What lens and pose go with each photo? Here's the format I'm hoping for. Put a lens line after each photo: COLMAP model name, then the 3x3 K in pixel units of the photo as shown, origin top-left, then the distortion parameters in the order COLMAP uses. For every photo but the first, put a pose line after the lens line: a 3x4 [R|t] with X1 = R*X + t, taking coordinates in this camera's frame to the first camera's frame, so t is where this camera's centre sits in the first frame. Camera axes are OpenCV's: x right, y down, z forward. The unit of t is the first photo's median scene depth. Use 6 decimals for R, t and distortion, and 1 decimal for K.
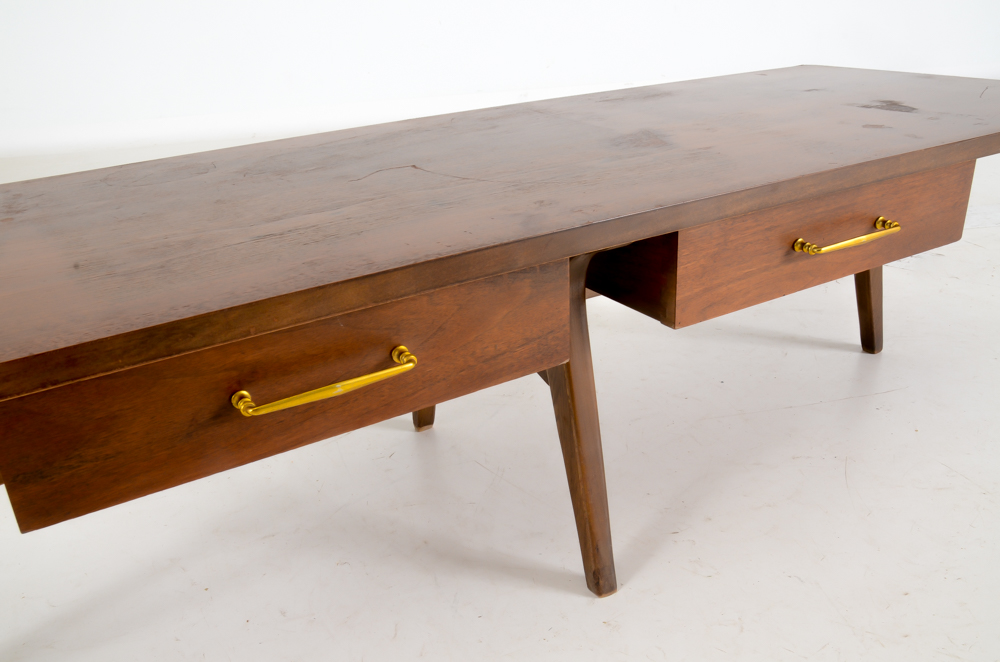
lens RADIAL K [[881.2, 0, 500.0], [0, 881.2, 331.0], [0, 0, 1]] dist [-0.082548, 0.003683]
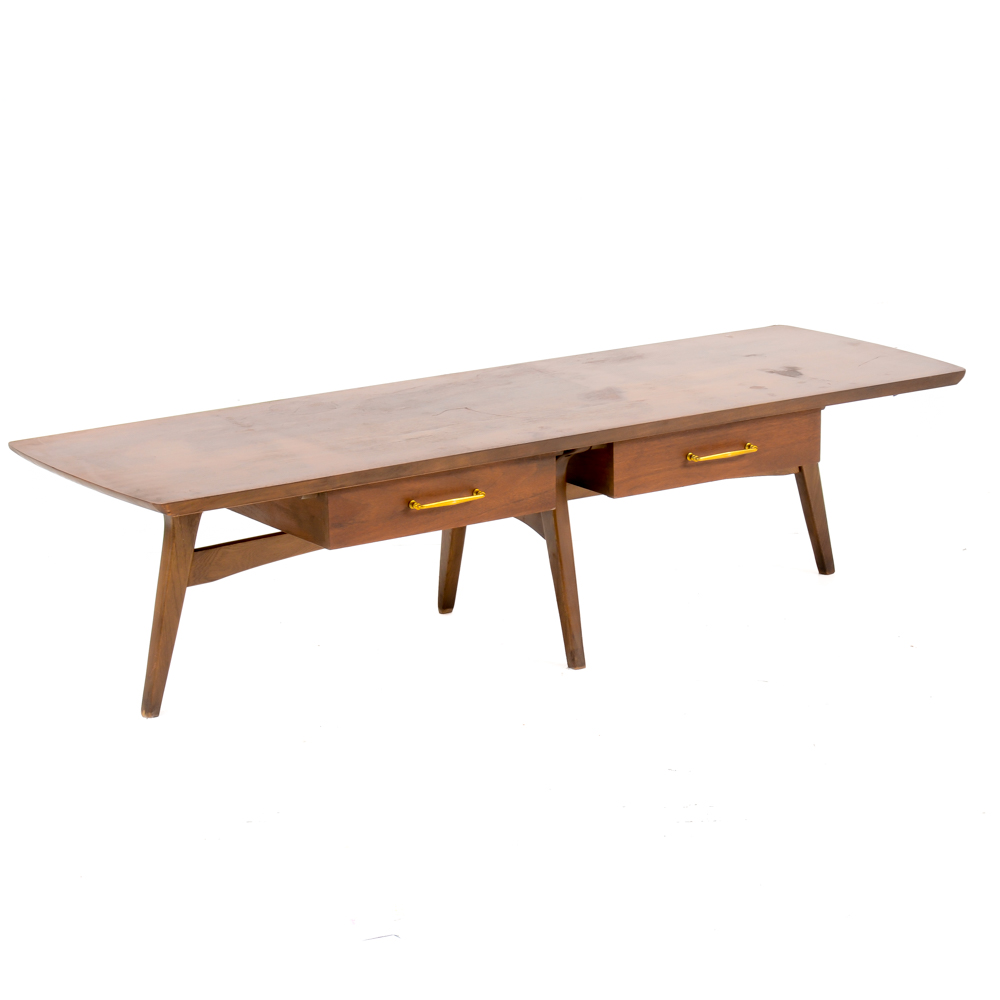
lens RADIAL K [[3518.3, 0, 500.0], [0, 3518.3, 500.0], [0, 0, 1]] dist [0.004771, -0.175115]
pose [[0.998930, 0.020743, 0.041344, -0.337244], [-0.013706, 0.986408, -0.163741, 1.190806], [-0.044179, 0.162999, 0.985637, -6.143924]]
